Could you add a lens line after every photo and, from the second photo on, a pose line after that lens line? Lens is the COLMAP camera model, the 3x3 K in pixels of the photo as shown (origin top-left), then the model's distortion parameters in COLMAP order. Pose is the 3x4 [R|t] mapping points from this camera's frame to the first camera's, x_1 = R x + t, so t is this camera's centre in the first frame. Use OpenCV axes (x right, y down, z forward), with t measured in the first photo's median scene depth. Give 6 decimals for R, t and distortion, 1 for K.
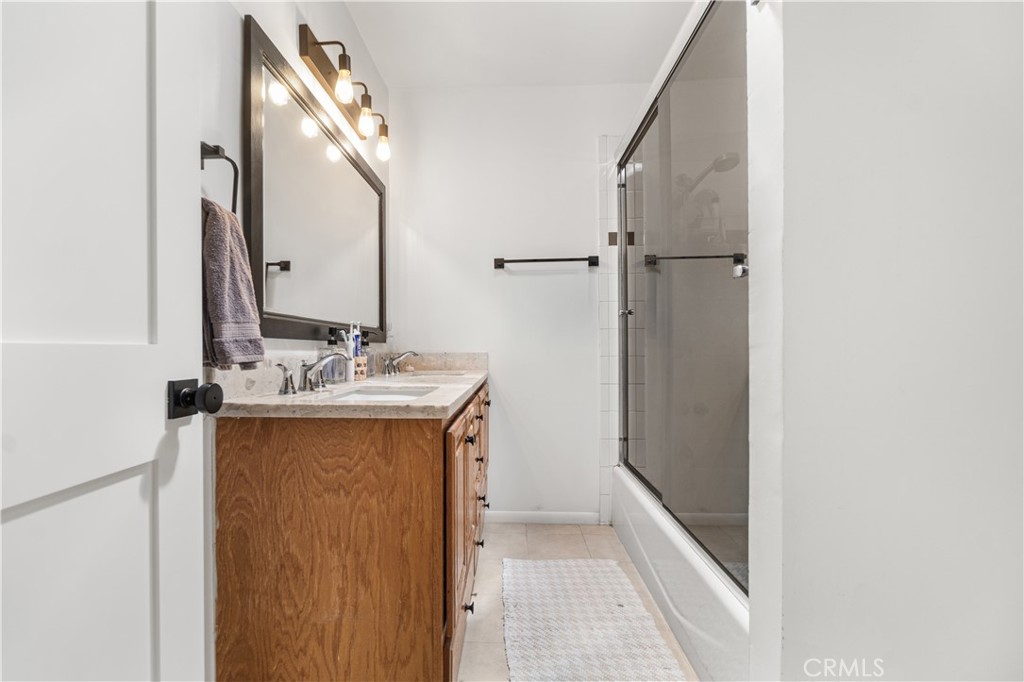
lens RADIAL K [[464.2, 0, 512.0], [0, 464.2, 341.0], [0, 0, 1]] dist [0.015668, -0.005207]
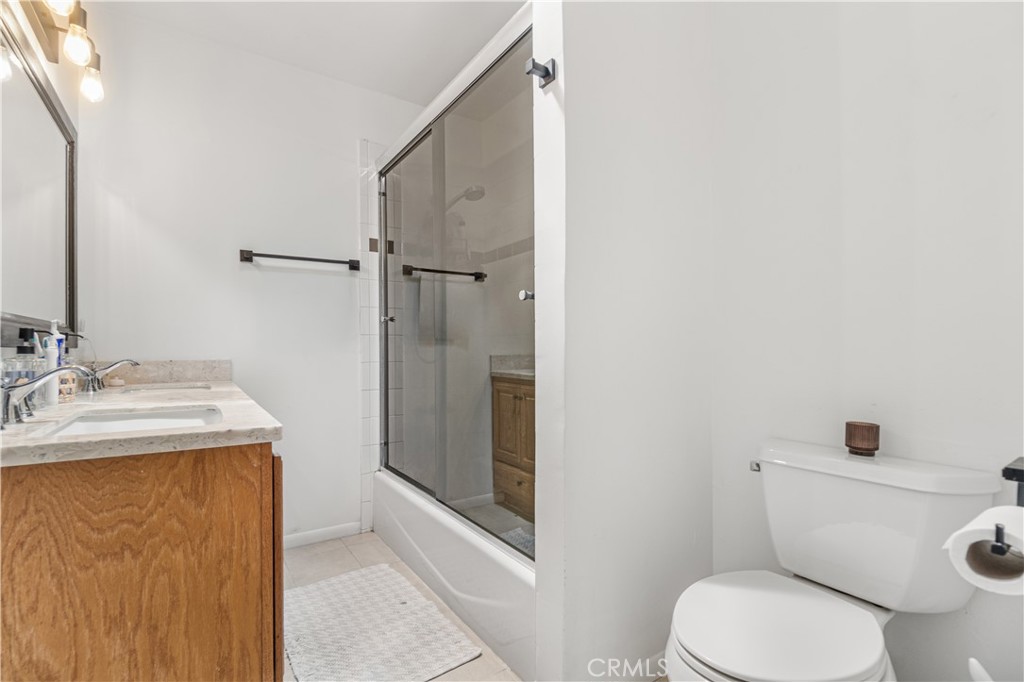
lens RADIAL K [[464.2, 0, 512.0], [0, 464.2, 341.0], [0, 0, 1]] dist [0.015668, -0.005207]
pose [[0.810812, 0.015728, 0.585096, -0.215037], [-0.013926, 0.999874, -0.007580, -0.015752], [-0.585141, -0.002002, 0.810929, 0.015786]]
